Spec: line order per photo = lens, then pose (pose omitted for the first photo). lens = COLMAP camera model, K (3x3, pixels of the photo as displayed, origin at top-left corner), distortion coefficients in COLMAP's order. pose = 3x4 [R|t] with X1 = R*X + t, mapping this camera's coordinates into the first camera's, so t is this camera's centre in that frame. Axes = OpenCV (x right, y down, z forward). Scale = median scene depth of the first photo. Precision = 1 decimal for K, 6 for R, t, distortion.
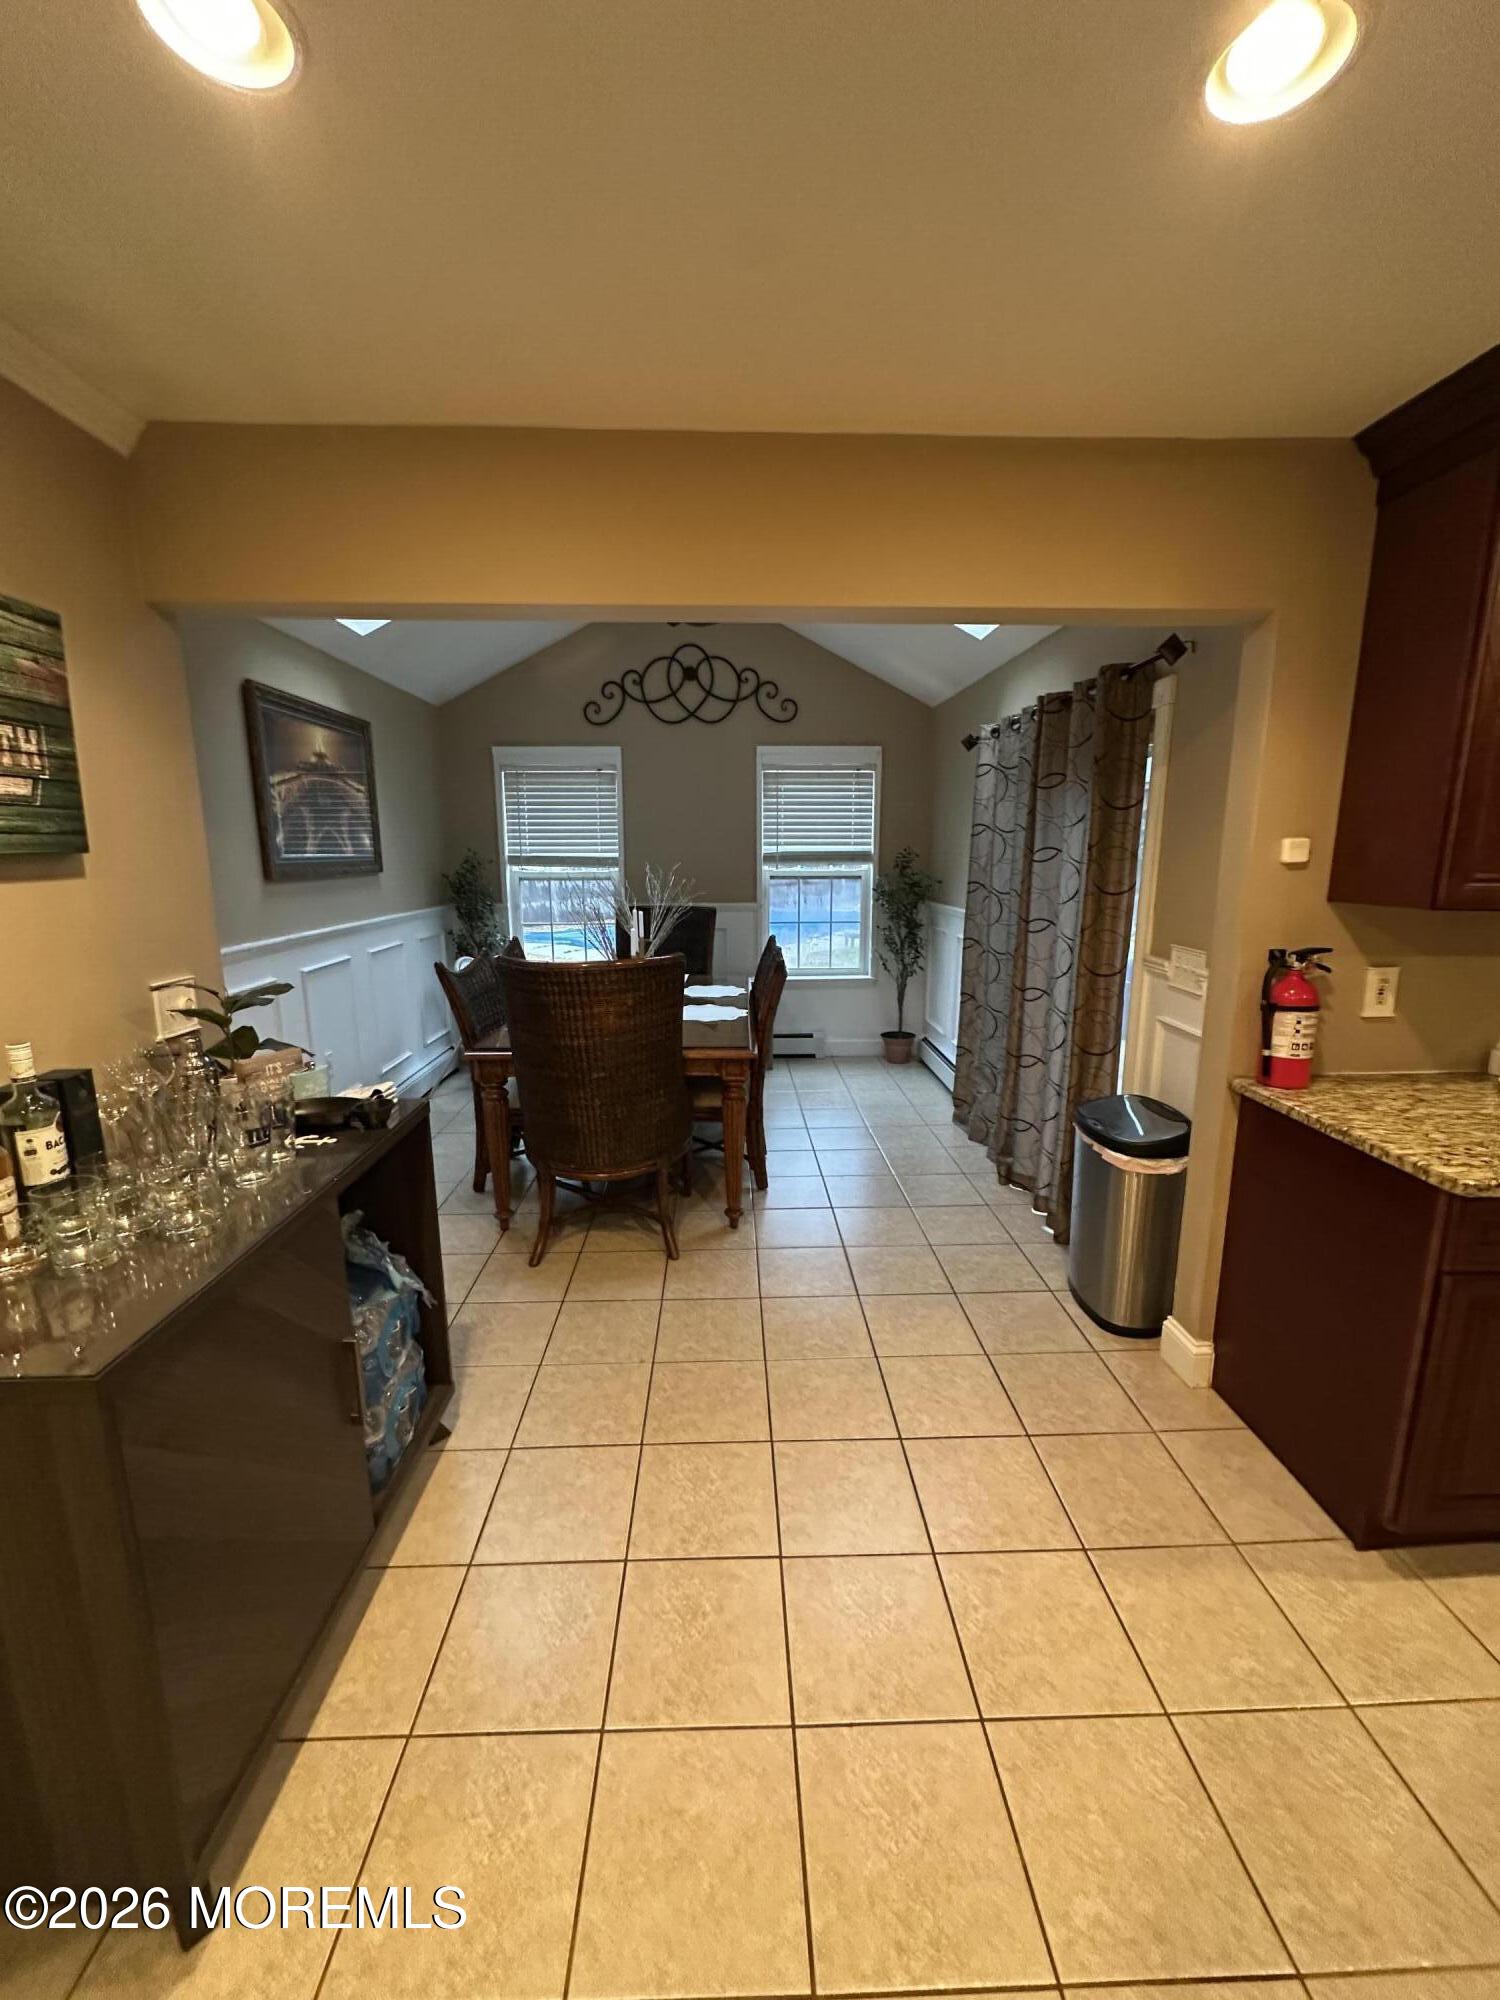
lens RADIAL K [[791.6, 0, 752.2], [0, 791.6, 1000.6], [0, 0, 1]] dist [-0.000714, 0.000293]
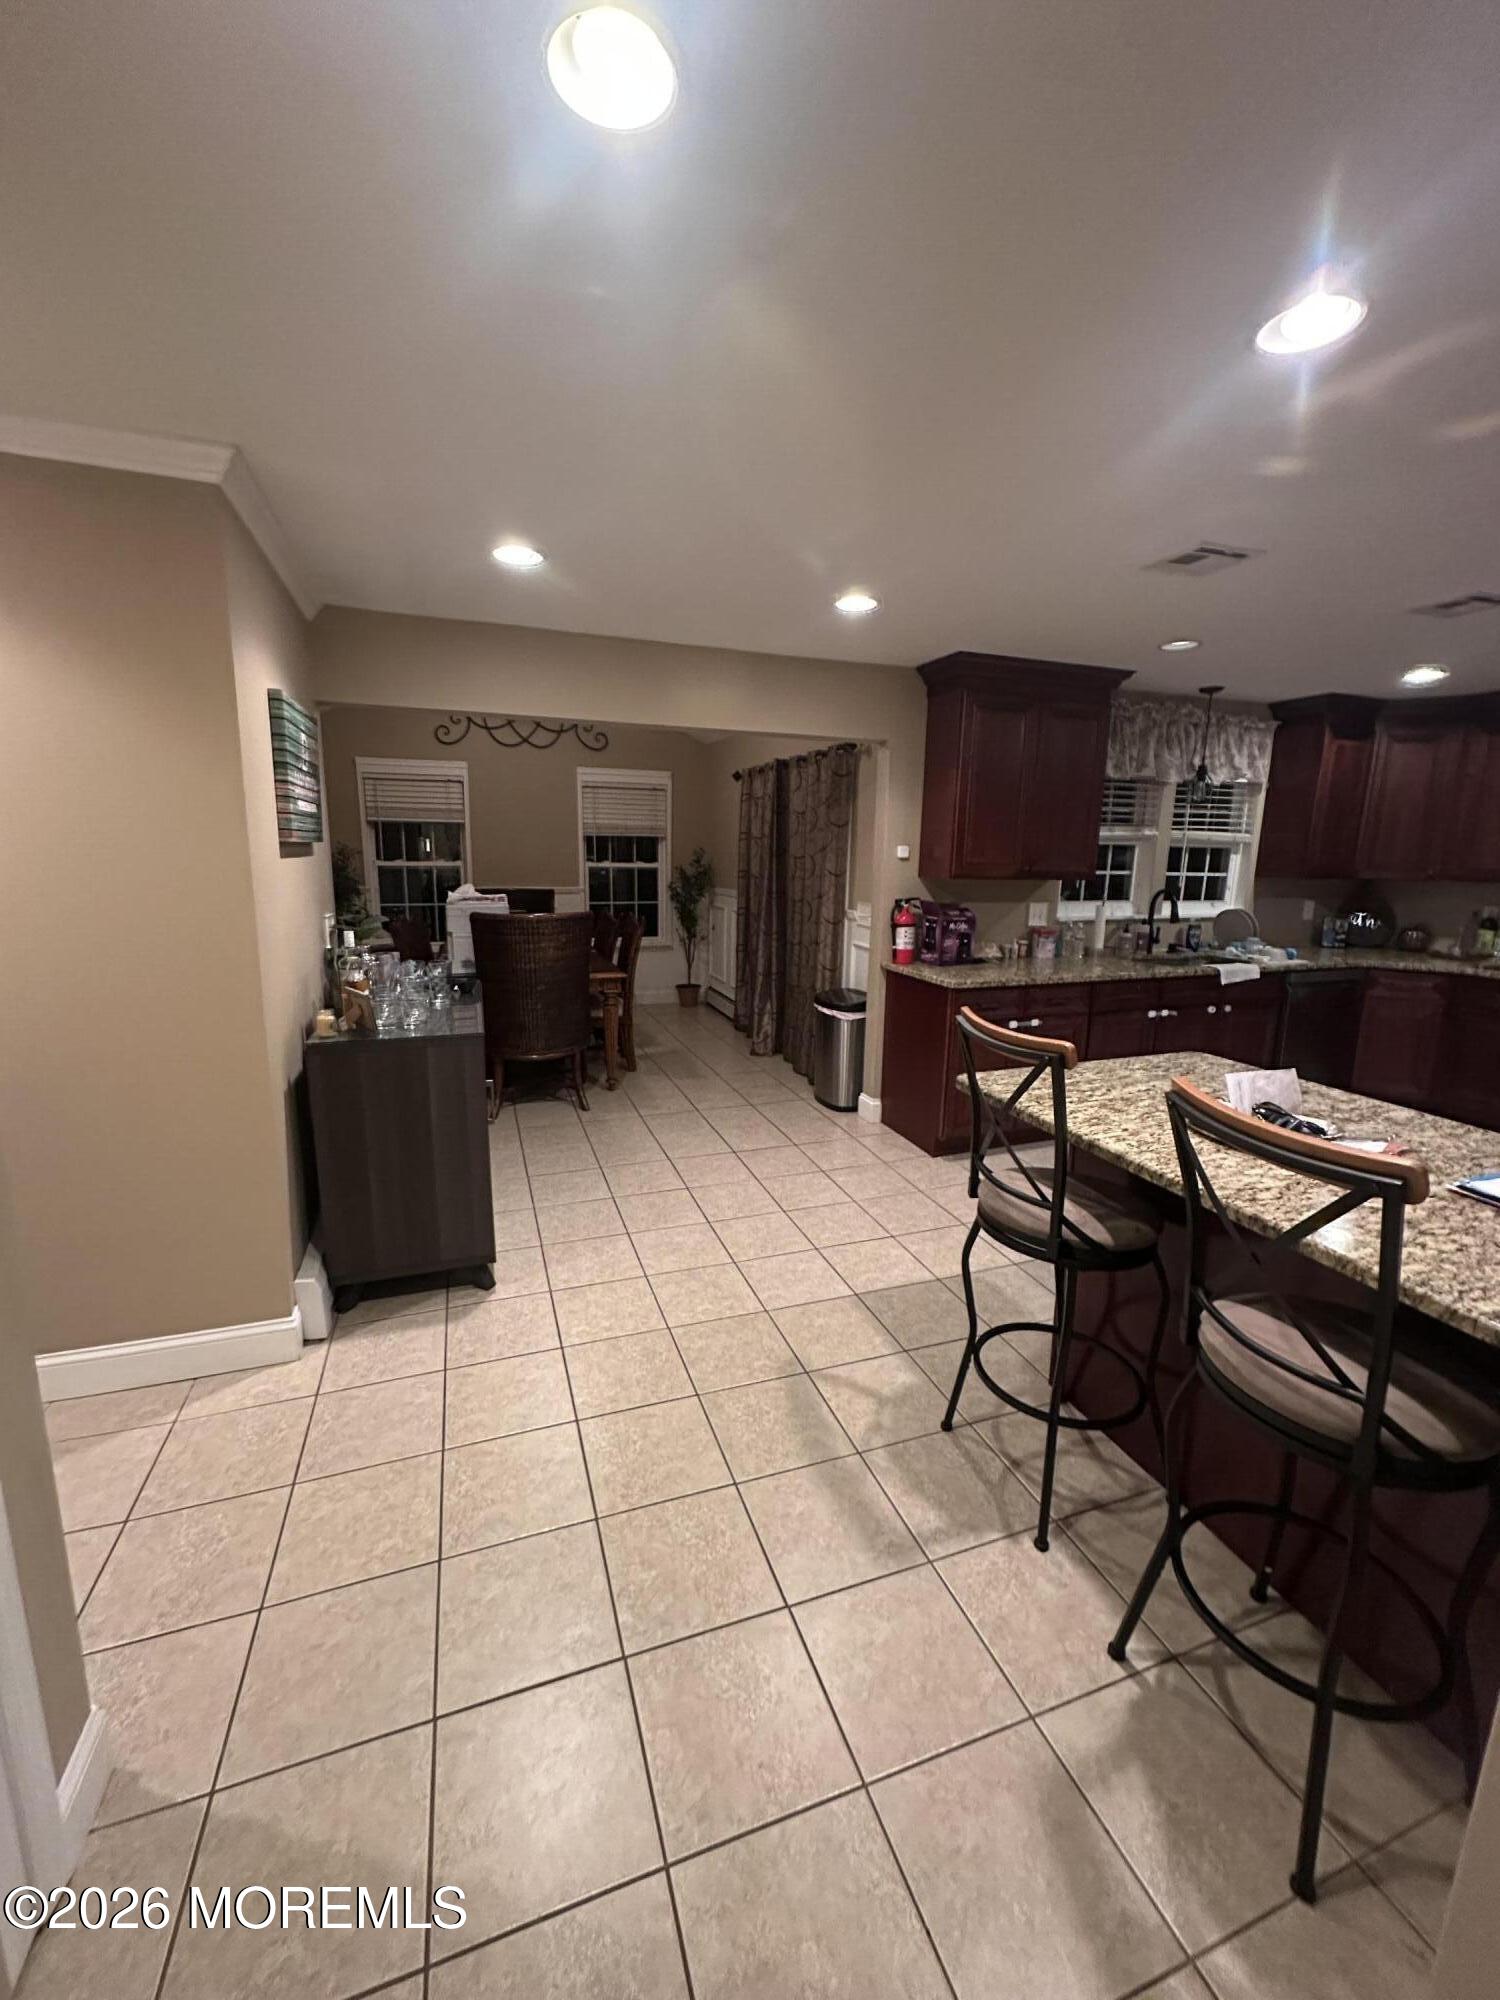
lens RADIAL K [[791.6, 0, 750.5], [0, 791.6, 993.1], [0, 0, 1]] dist [-0.000714, 0.000293]
pose [[0.951218, -0.037984, 0.306173, -0.371122], [0.040041, 0.999198, -0.000439, 0.175377], [-0.305911, 0.012678, 0.951976, -0.901450]]
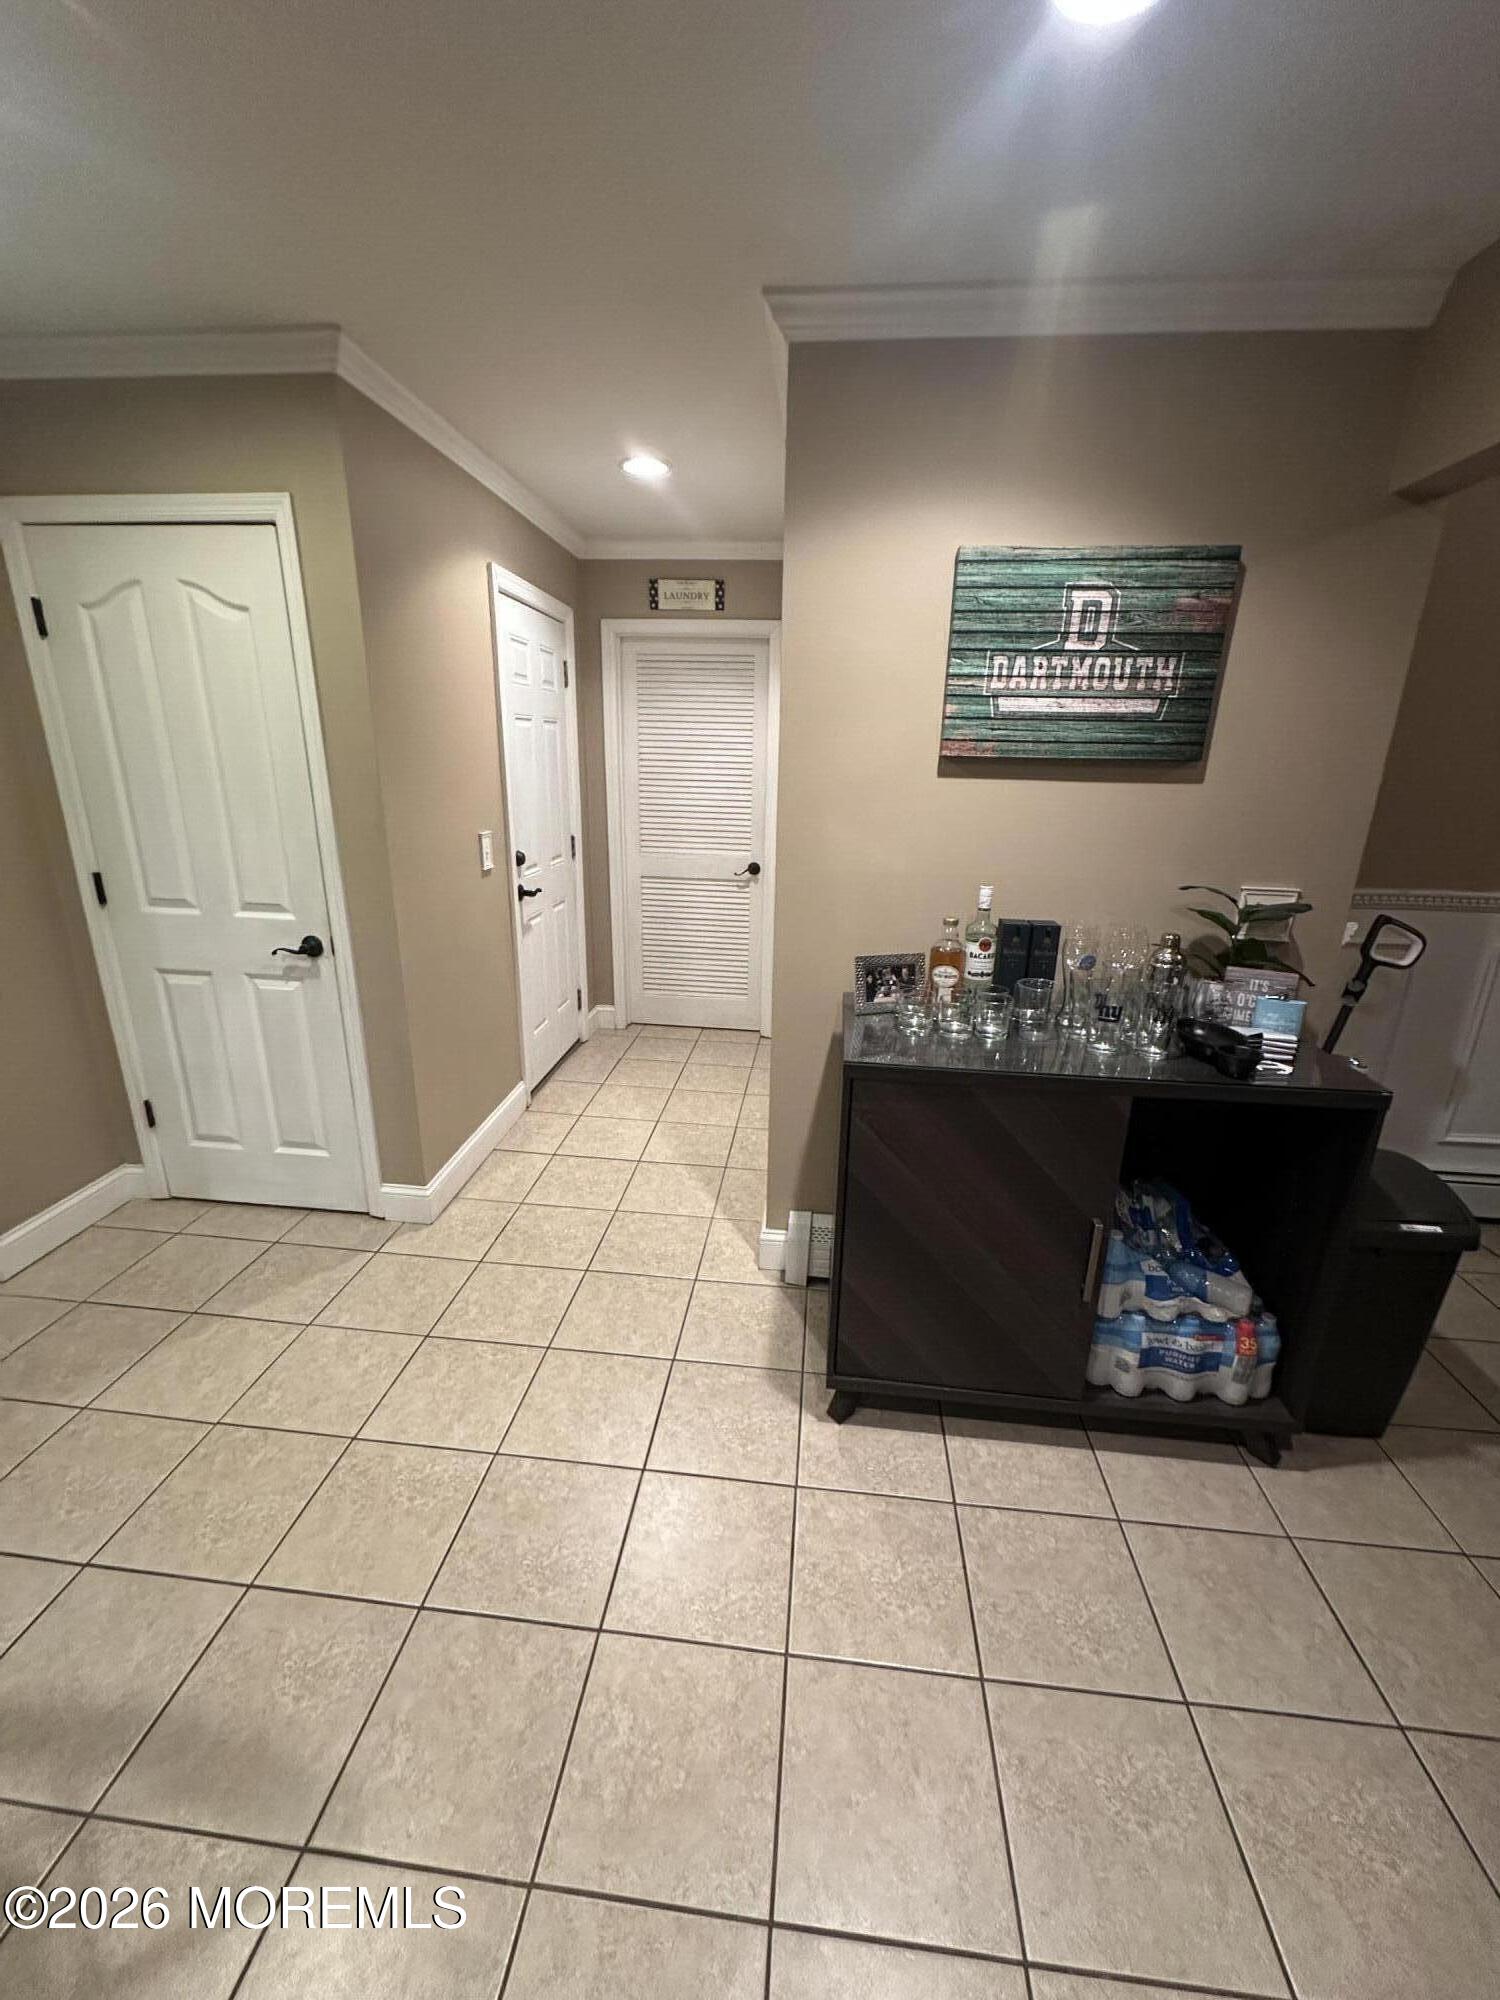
lens RADIAL K [[791.6, 0, 751.4], [0, 791.6, 1005.1], [0, 0, 1]] dist [-0.000714, 0.000293]
pose [[-0.132286, 0.296341, -0.945877, 0.364992], [-0.210228, 0.924165, 0.318940, -0.068406], [0.968661, 0.241041, -0.059955, 0.404006]]
